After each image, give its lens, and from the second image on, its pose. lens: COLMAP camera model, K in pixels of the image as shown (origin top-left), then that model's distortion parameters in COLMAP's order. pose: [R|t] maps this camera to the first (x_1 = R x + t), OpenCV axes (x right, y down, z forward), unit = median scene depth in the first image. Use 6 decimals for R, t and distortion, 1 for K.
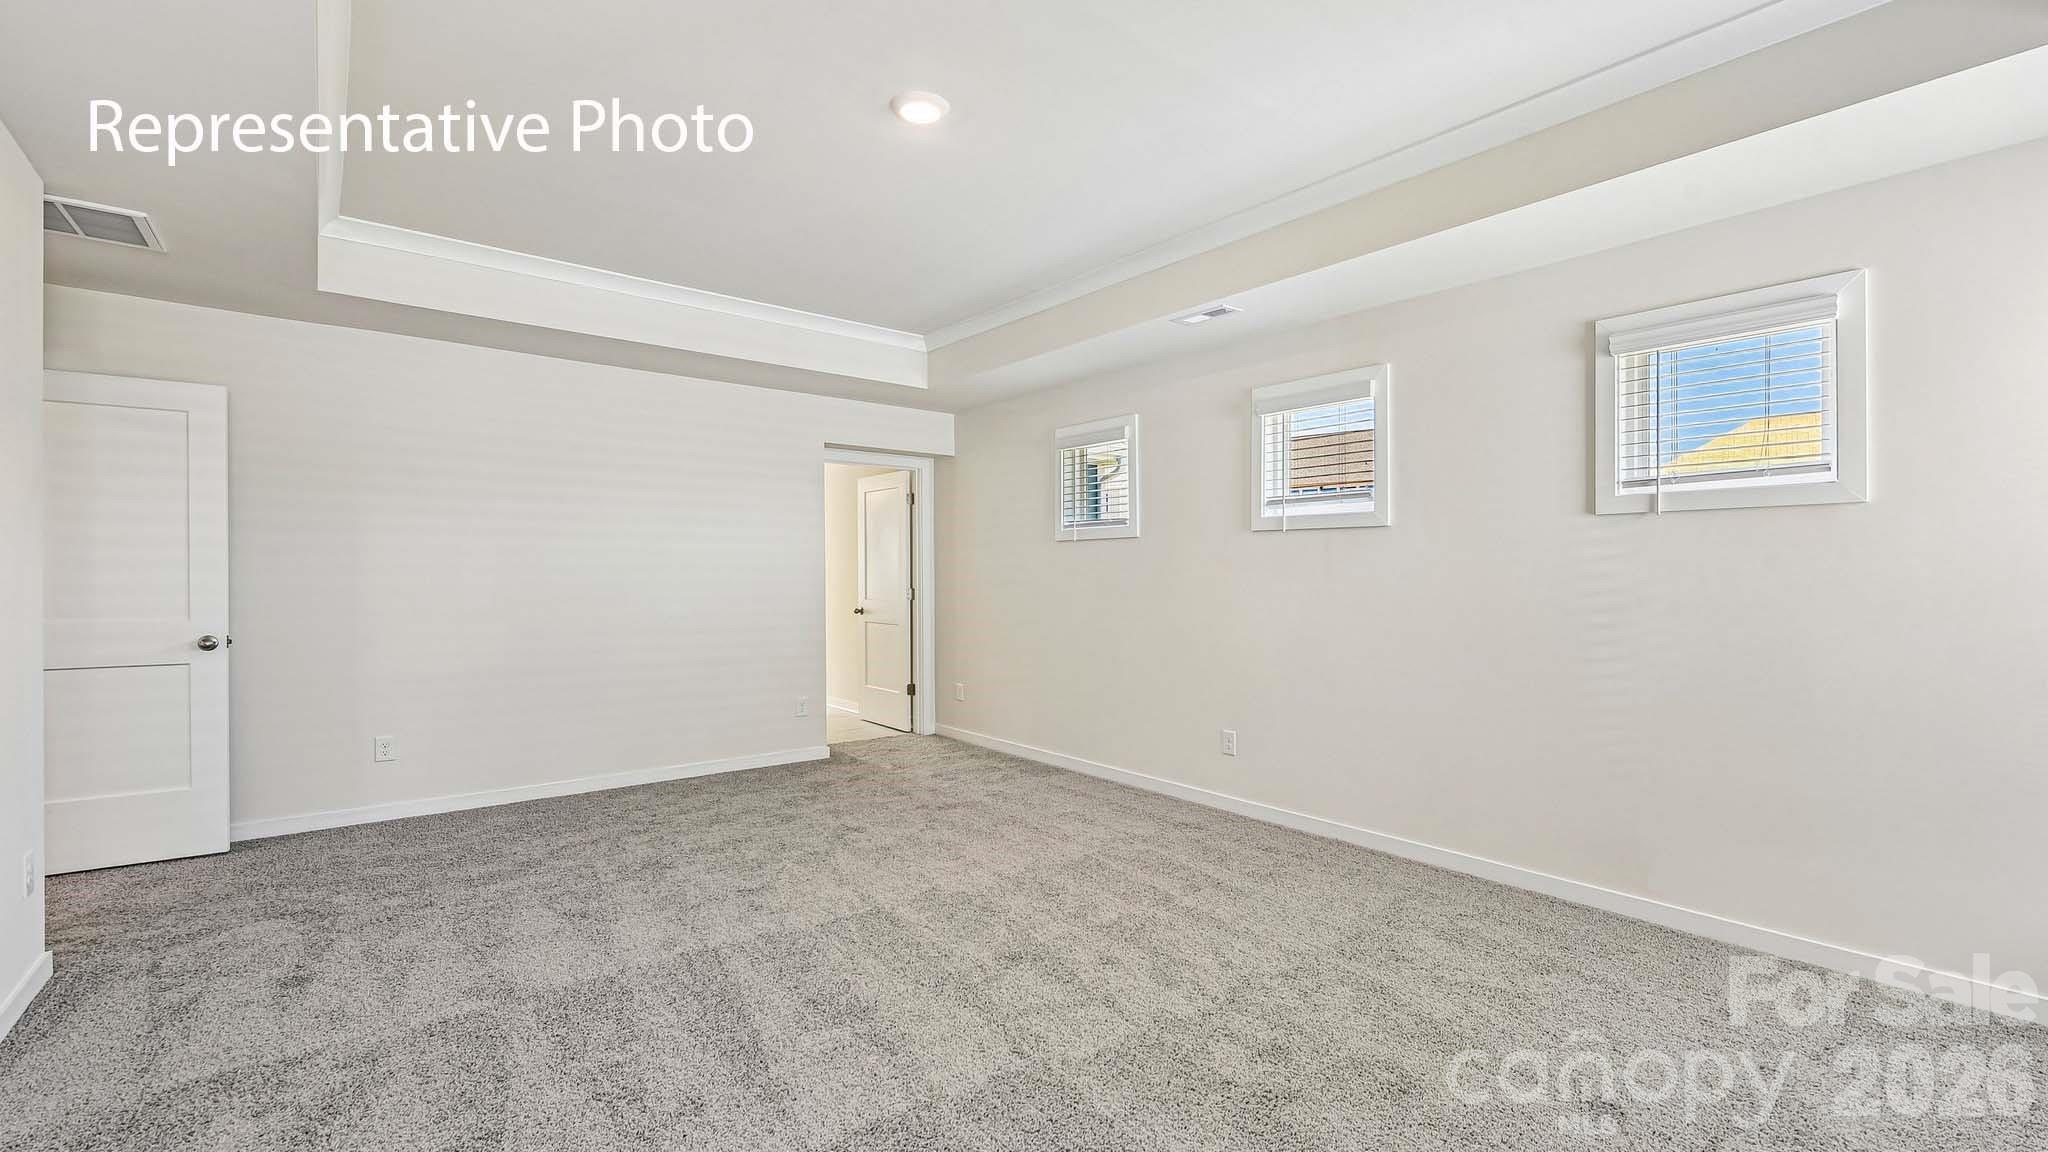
lens RADIAL K [[907.3, 0, 1020.5], [0, 907.3, 571.1], [0, 0, 1]] dist [-0.008247, -0.001610]
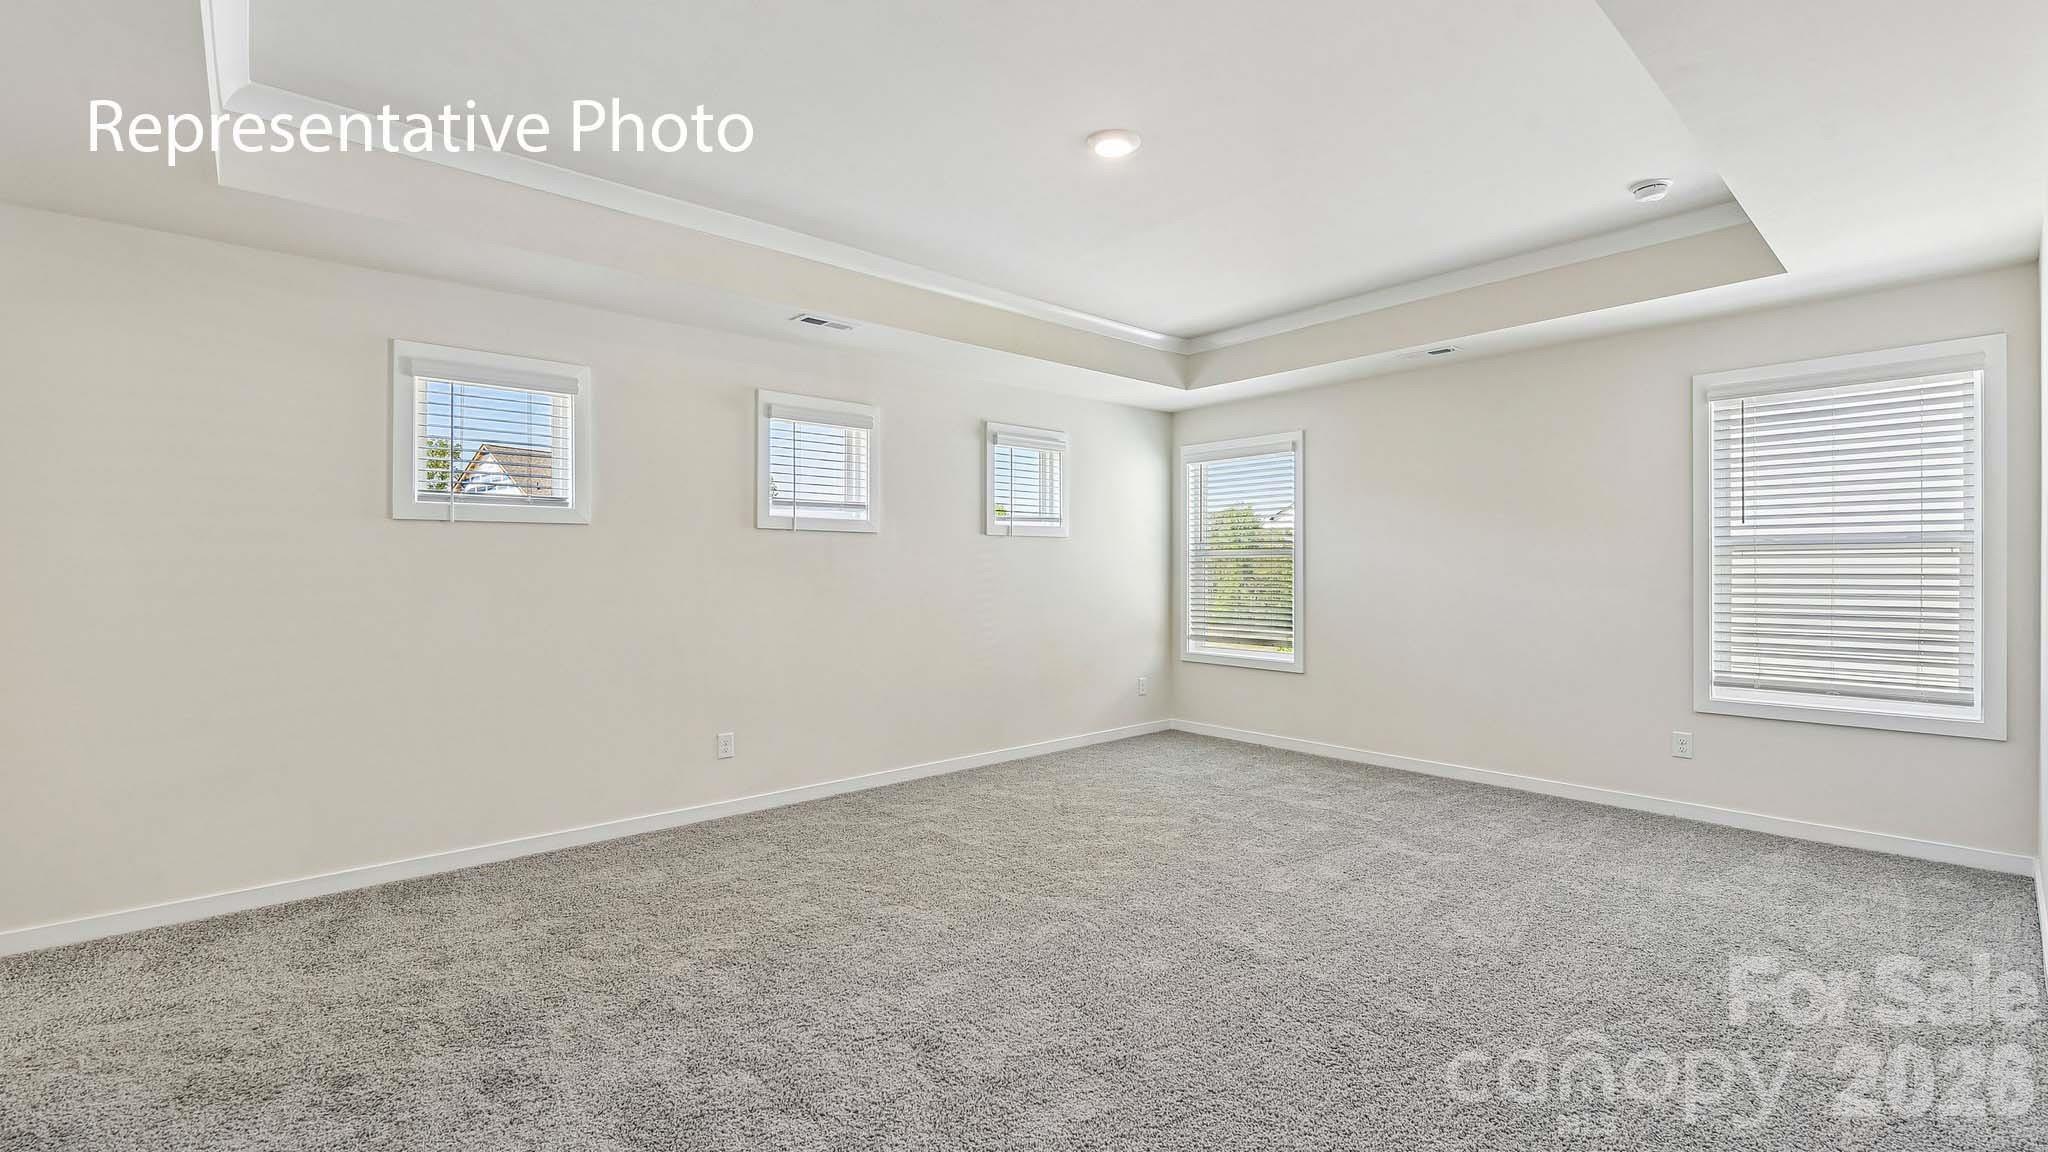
lens RADIAL K [[851.9, 0, 1021.5], [0, 851.9, 570.8], [0, 0, 1]] dist [-0.007496, -0.001364]
pose [[-0.067983, 0.006797, 0.997663, -0.947877], [0.007371, 0.999953, -0.006310, 0.015312], [-0.997659, 0.006925, -0.068030, 1.021566]]
